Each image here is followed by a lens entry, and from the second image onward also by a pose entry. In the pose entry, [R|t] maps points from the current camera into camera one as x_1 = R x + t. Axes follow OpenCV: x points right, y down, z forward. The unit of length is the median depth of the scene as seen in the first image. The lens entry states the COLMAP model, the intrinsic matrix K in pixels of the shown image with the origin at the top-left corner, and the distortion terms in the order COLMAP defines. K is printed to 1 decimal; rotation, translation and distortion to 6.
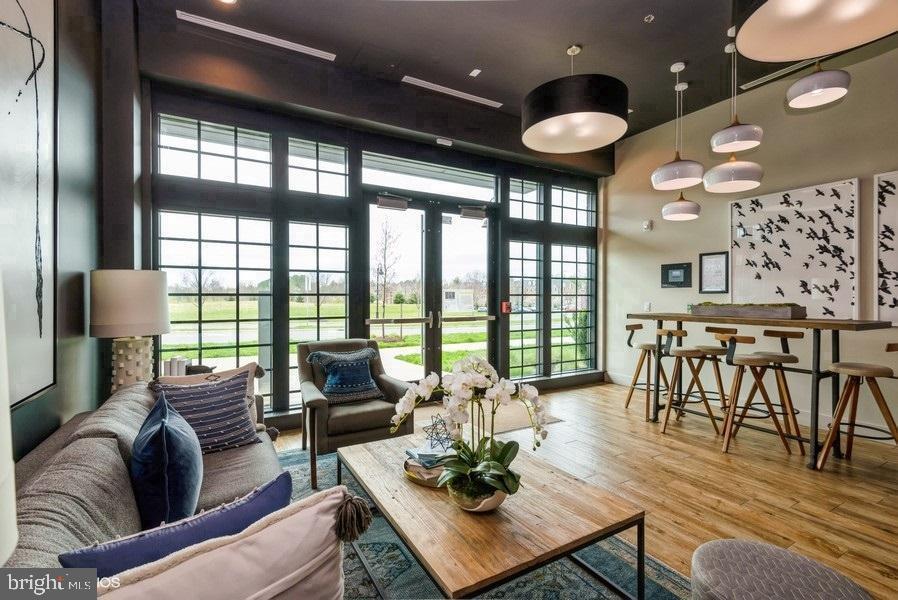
lens RADIAL K [[405.4, 0, 448.9], [0, 405.4, 302.3], [0, 0, 1]] dist [0.004792, 0.000051]
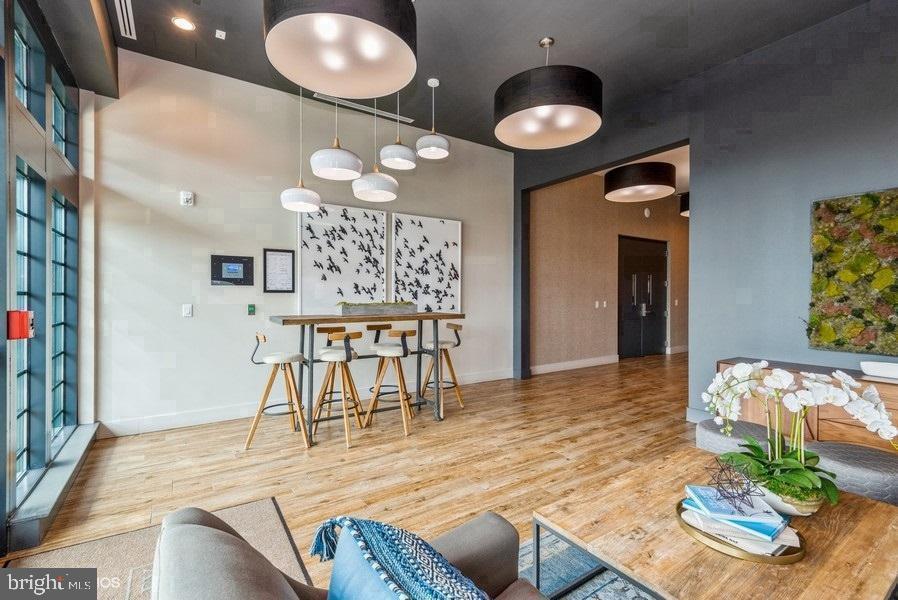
lens RADIAL K [[403.4, 0, 449.0], [0, 403.4, 300.0], [0, 0, 1]] dist [0.003868, 0.000323]
pose [[-0.070261, -0.008641, 0.997491, -0.374929], [0.013067, 0.999869, 0.009582, -0.011401], [-0.997443, 0.013708, -0.070139, 0.831246]]
